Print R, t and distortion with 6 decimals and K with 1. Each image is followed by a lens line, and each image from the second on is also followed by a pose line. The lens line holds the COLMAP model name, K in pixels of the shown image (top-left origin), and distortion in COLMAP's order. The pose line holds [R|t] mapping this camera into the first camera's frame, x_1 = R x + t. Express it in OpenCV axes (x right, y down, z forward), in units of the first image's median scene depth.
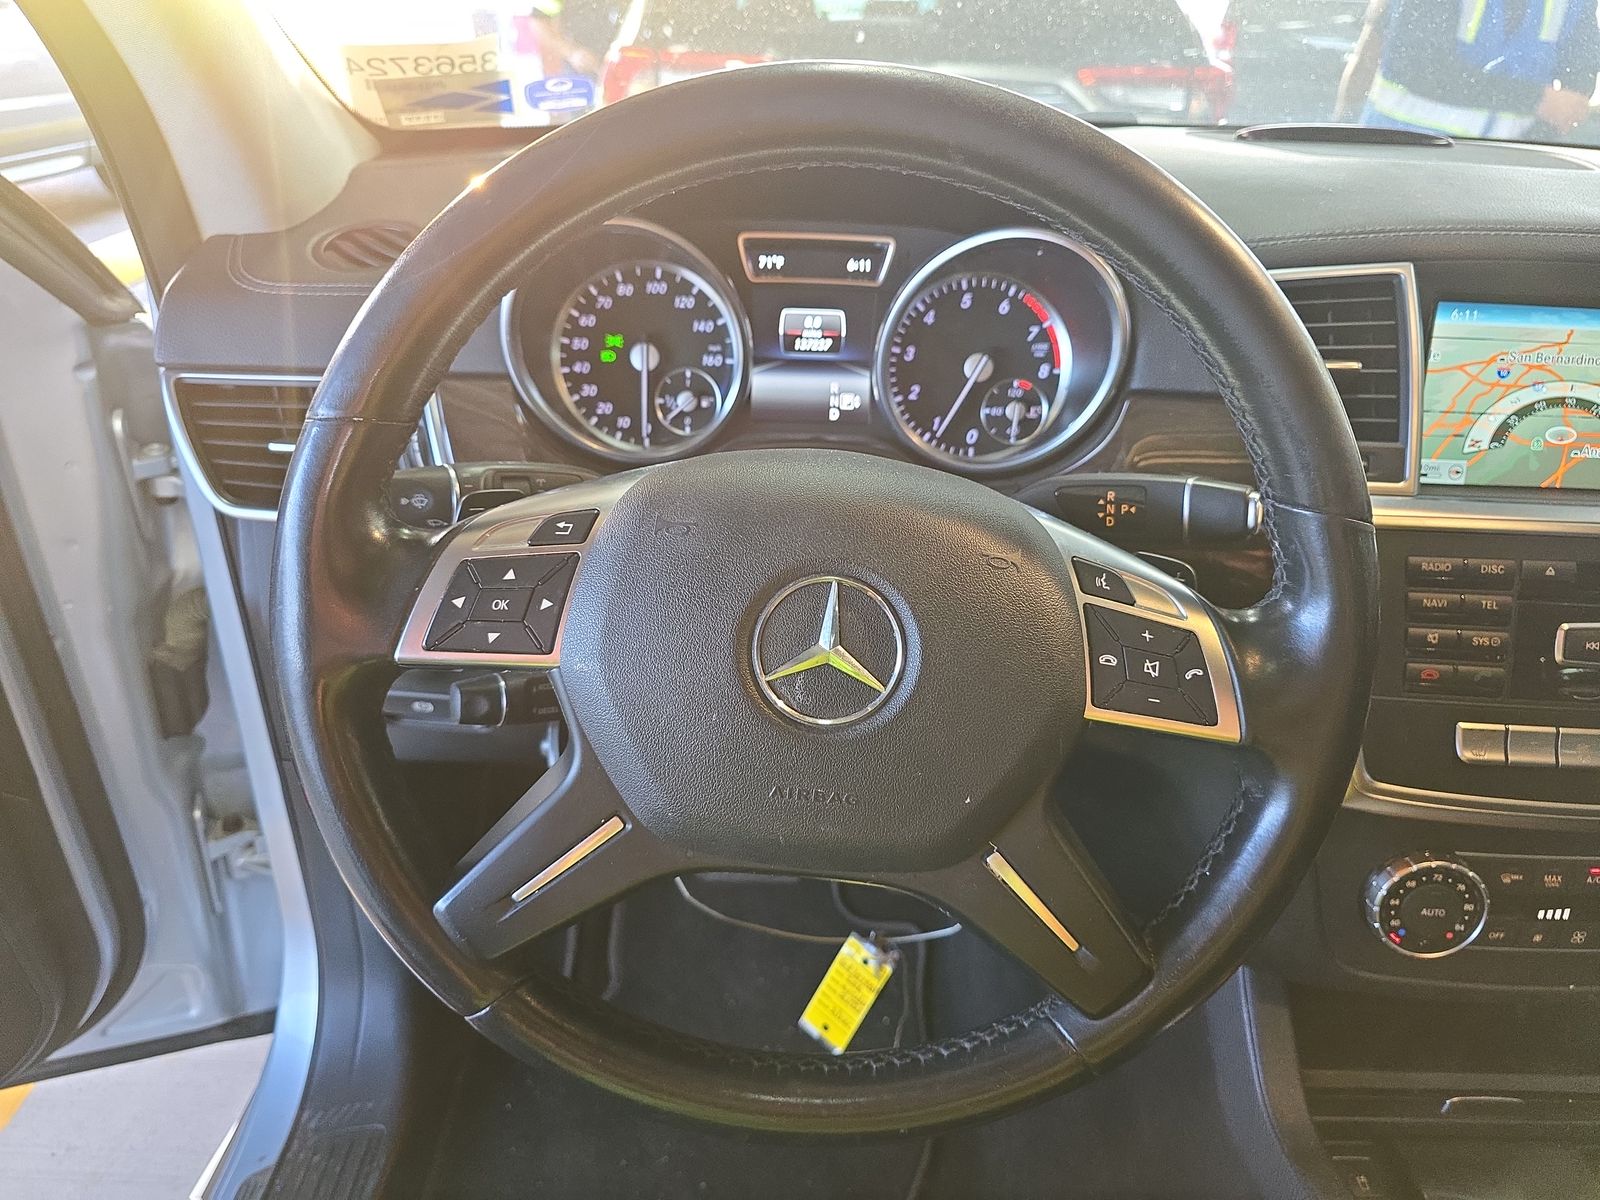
lens RADIAL K [[1090.1, 0, 800.0], [0, 1090.1, 600.0], [0, 0, 1]] dist [0.050349, -0.042976]
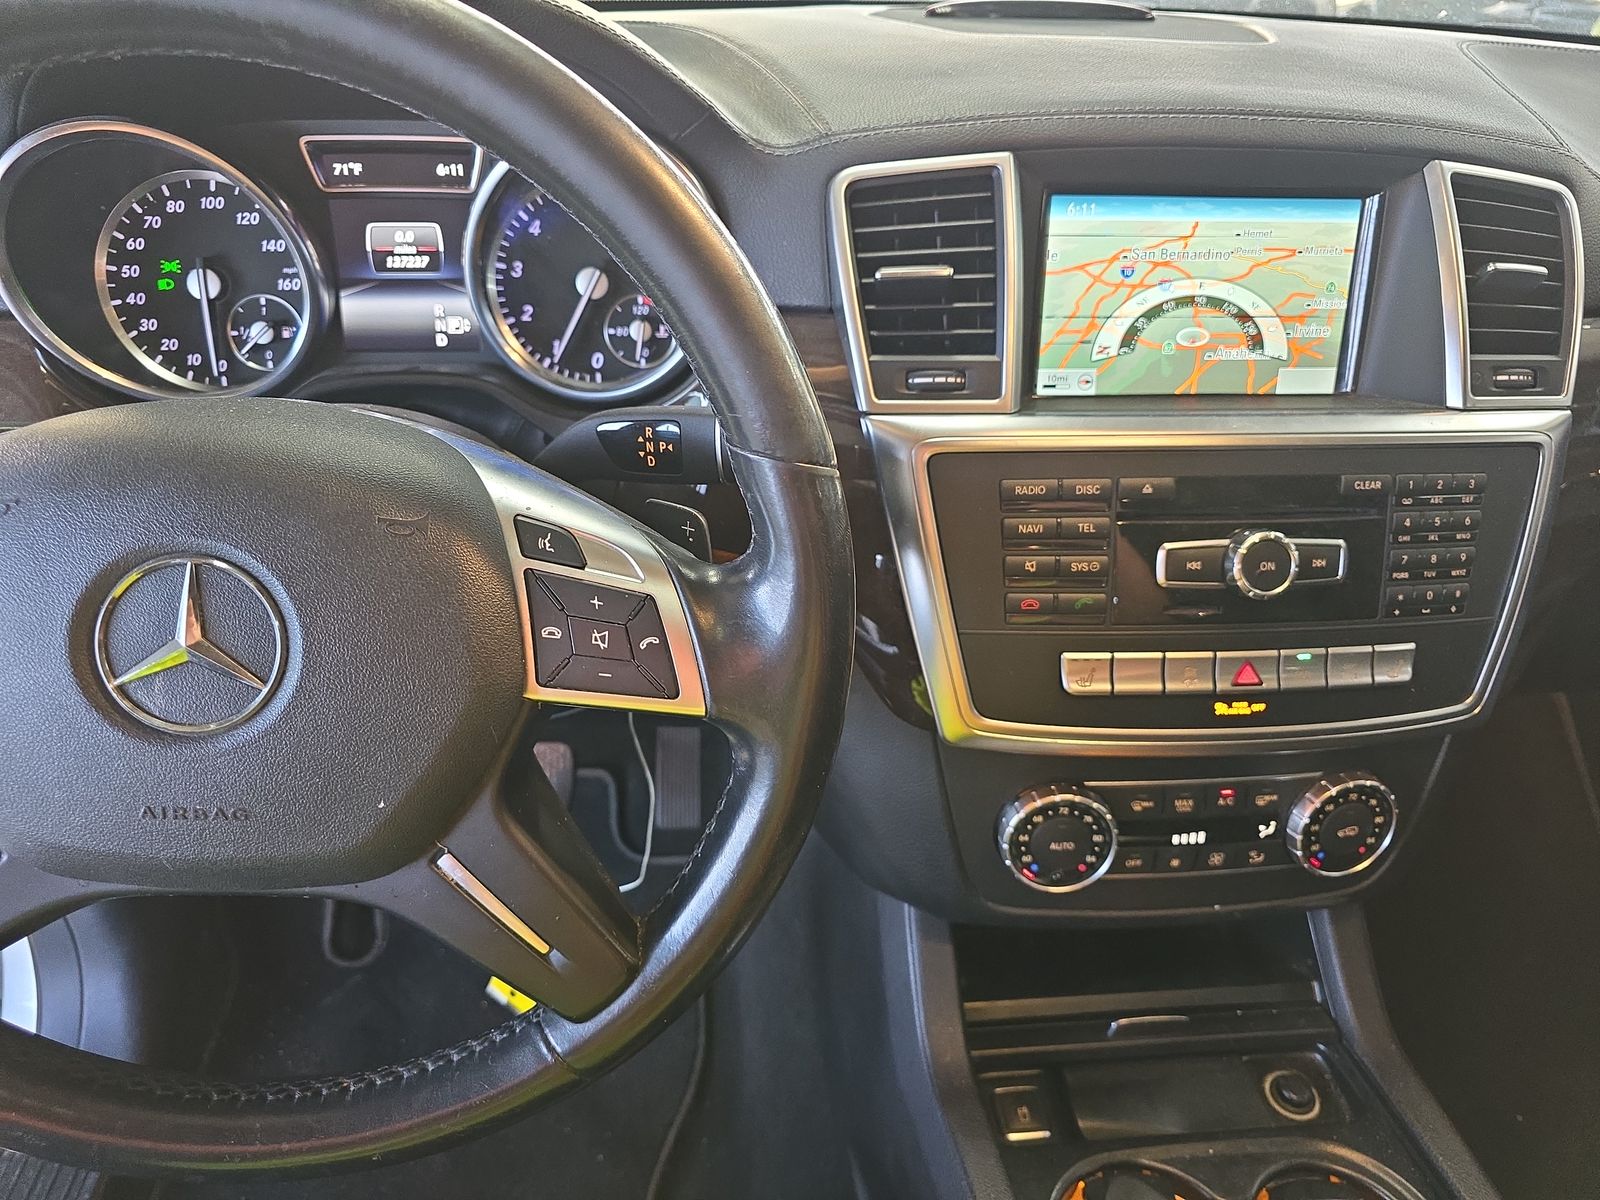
lens RADIAL K [[1094.8, 0, 792.6], [0, 1094.8, 595.2], [0, 0, 1]] dist [0.043246, -0.049771]
pose [[0.996559, -0.055662, 0.061412, 0.259992], [0.050503, 0.995305, 0.082573, -0.023409], [-0.065720, -0.079187, 0.994691, 0.069812]]
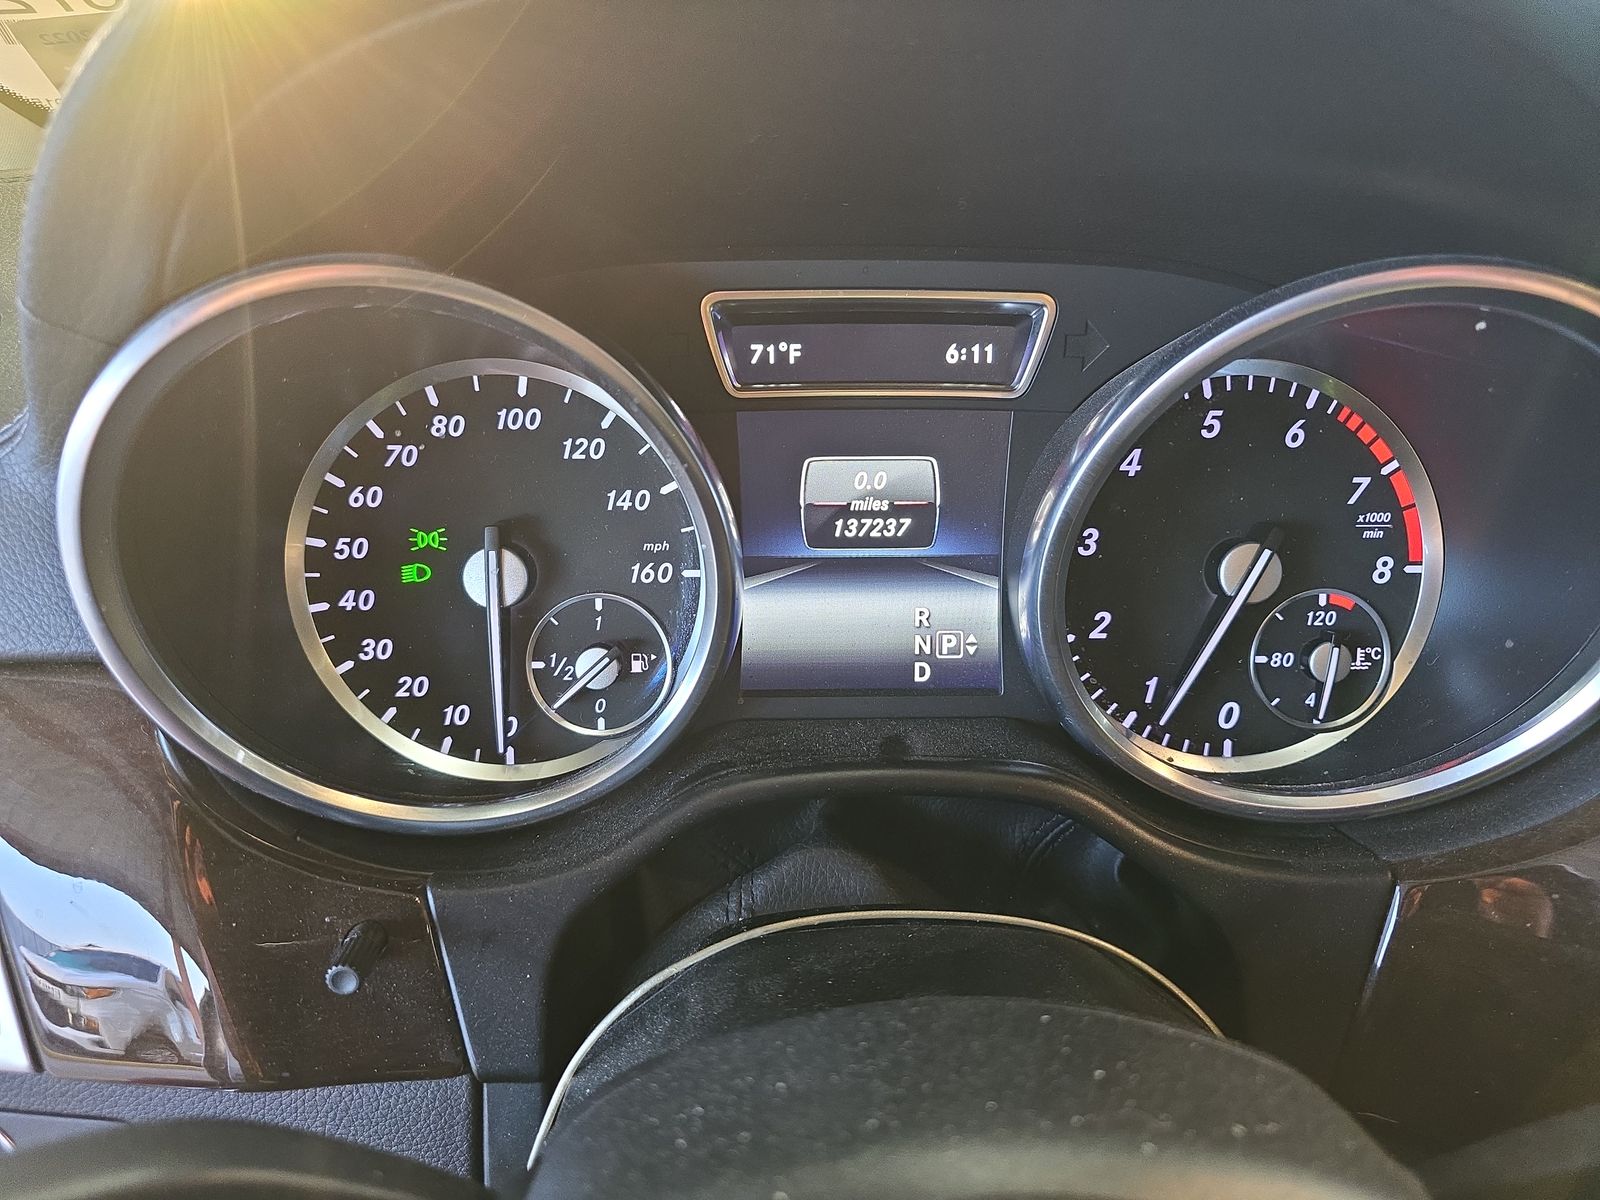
lens RADIAL K [[1109.6, 0, 800.0], [0, 1109.6, 600.0], [0, 0, 1]] dist [0.006360, 0.000728]
pose [[0.999297, -0.034555, 0.014539, -0.026910], [0.034980, 0.998934, -0.030109, -0.195775], [-0.013483, 0.030597, 0.999441, 0.555937]]
